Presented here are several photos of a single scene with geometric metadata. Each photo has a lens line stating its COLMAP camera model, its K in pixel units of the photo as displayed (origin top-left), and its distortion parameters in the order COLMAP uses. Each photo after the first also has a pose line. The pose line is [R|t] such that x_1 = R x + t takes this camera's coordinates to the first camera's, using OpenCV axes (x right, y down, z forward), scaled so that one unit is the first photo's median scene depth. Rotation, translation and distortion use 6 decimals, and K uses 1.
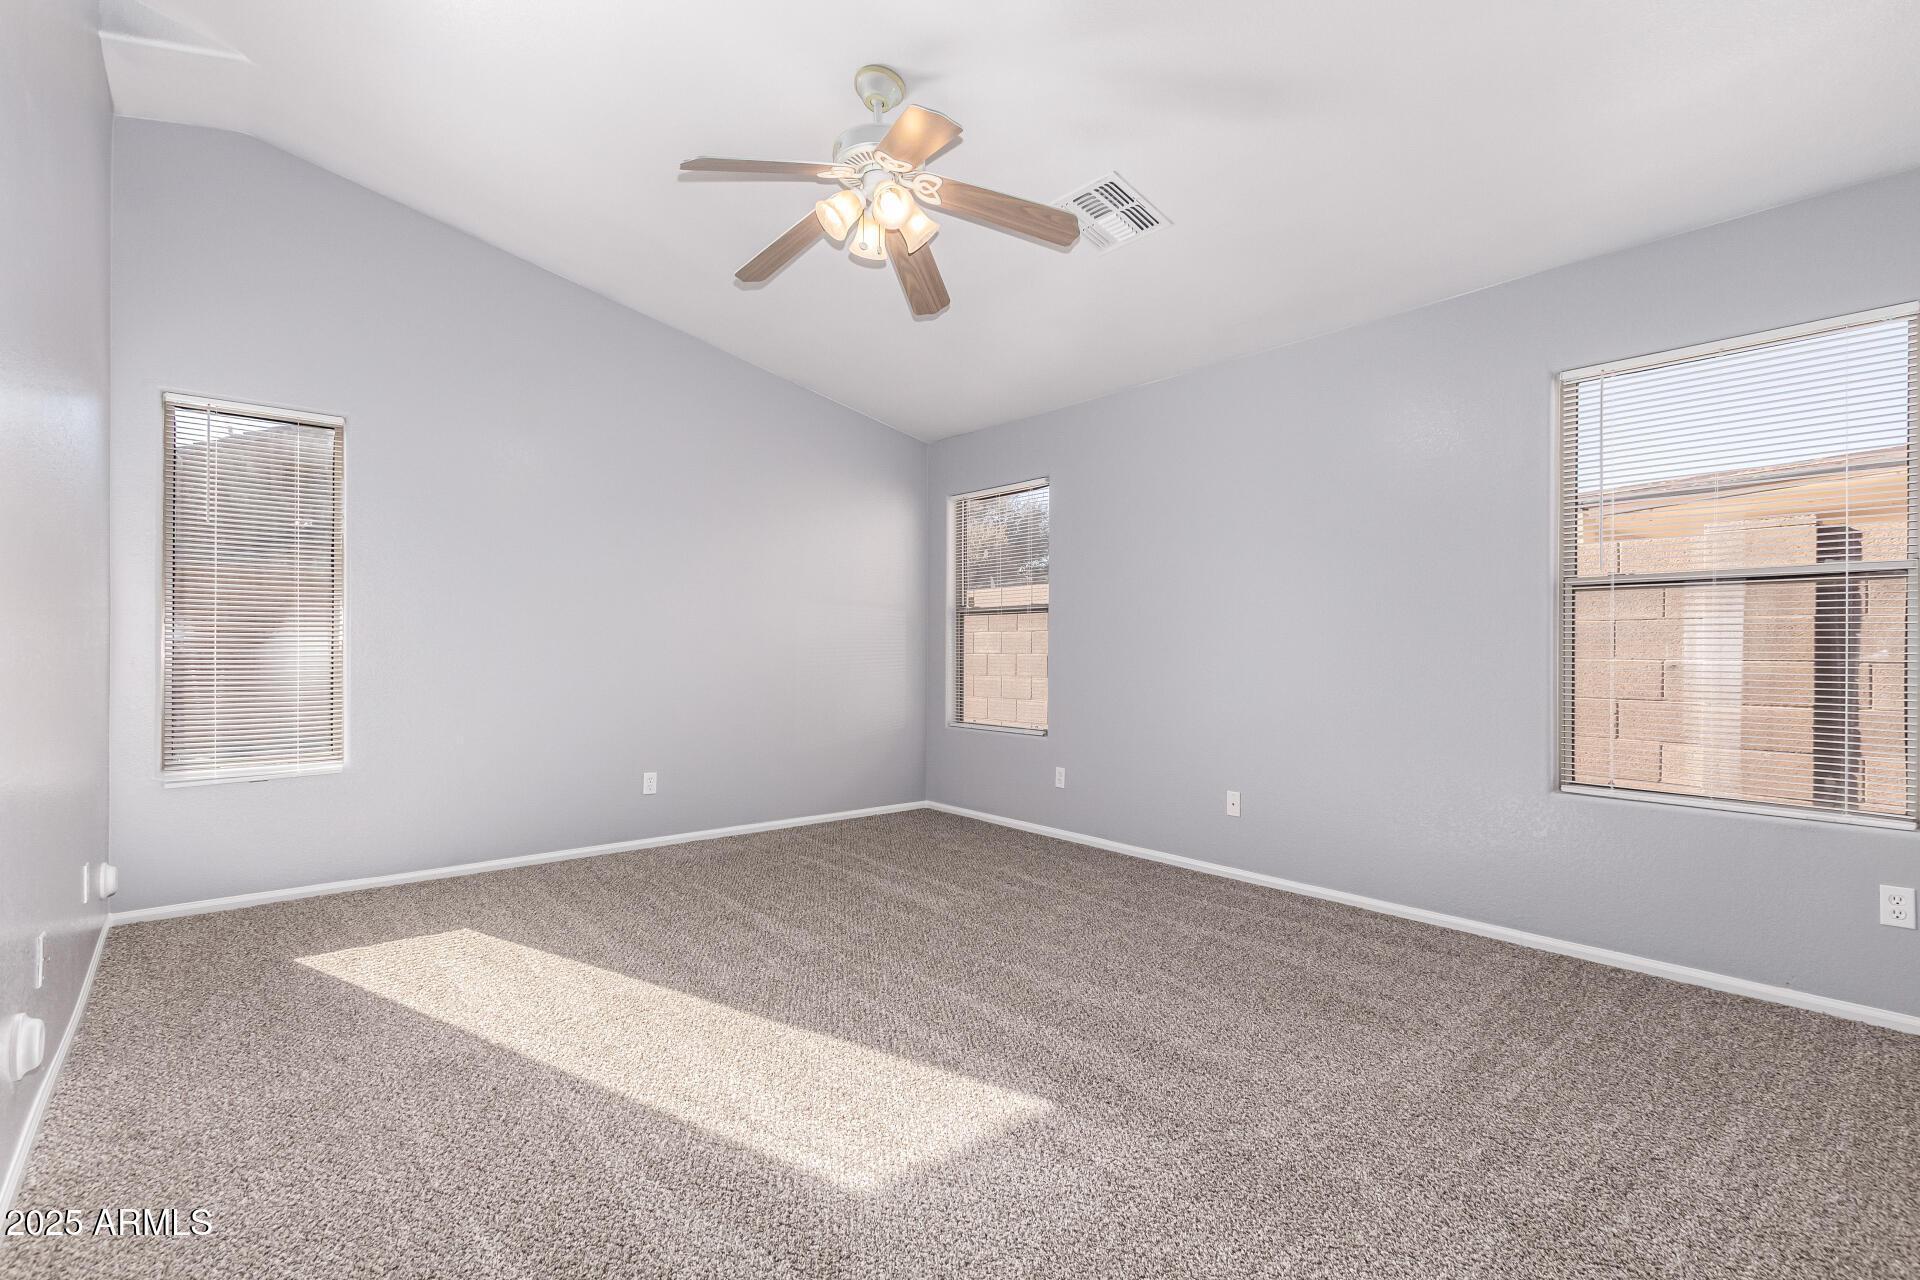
lens RADIAL K [[881.6, 0, 970.8], [0, 881.6, 638.8], [0, 0, 1]] dist [0.004785, 0.000362]
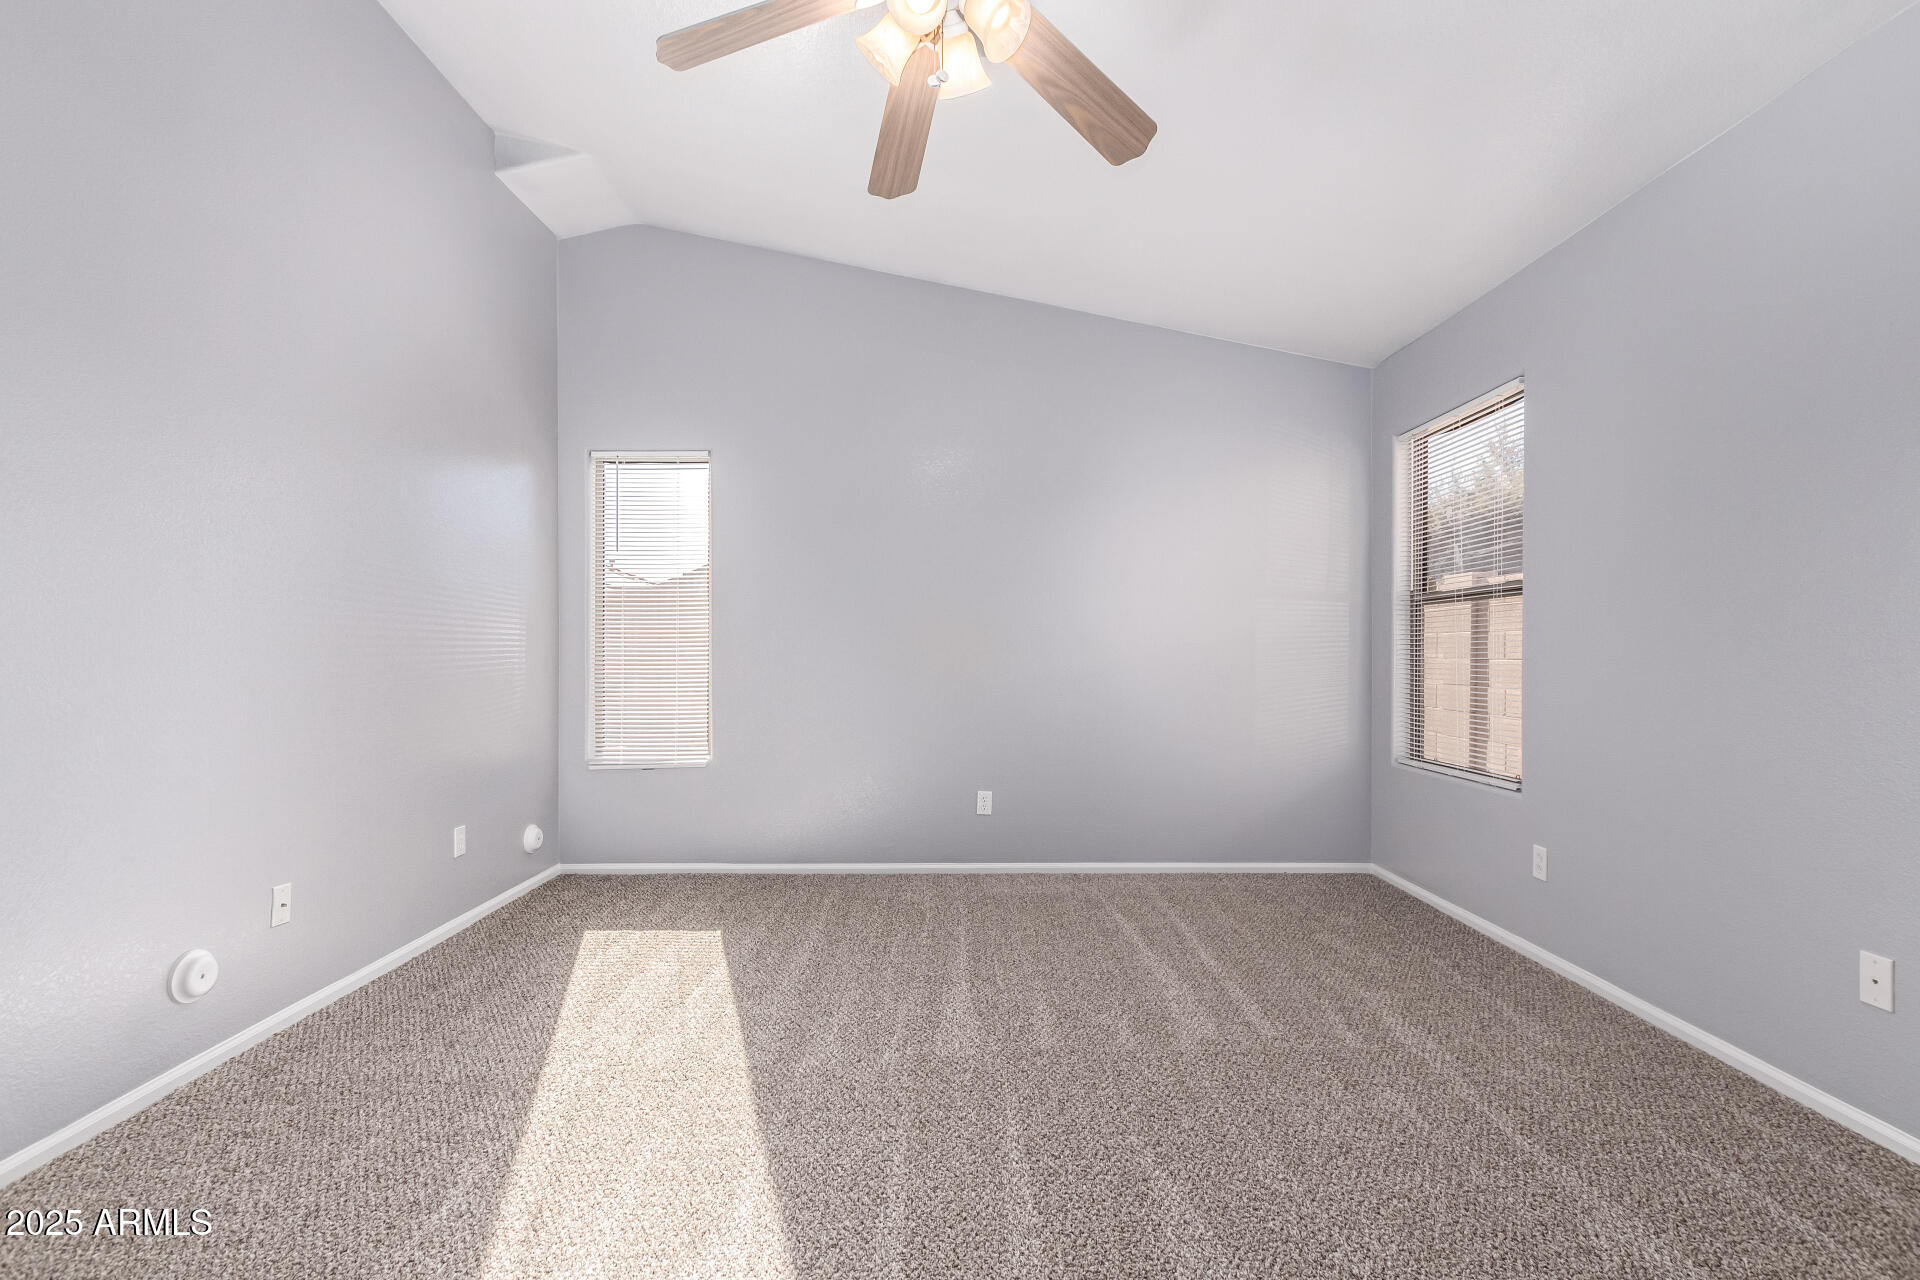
lens RADIAL K [[881.6, 0, 957.2], [0, 881.6, 650.3], [0, 0, 1]] dist [0.004785, 0.000362]
pose [[0.755882, -0.008517, -0.654653, 0.263777], [0.011931, 0.999929, 0.000767, 0.006319], [0.654599, -0.008390, 0.755929, 0.361889]]
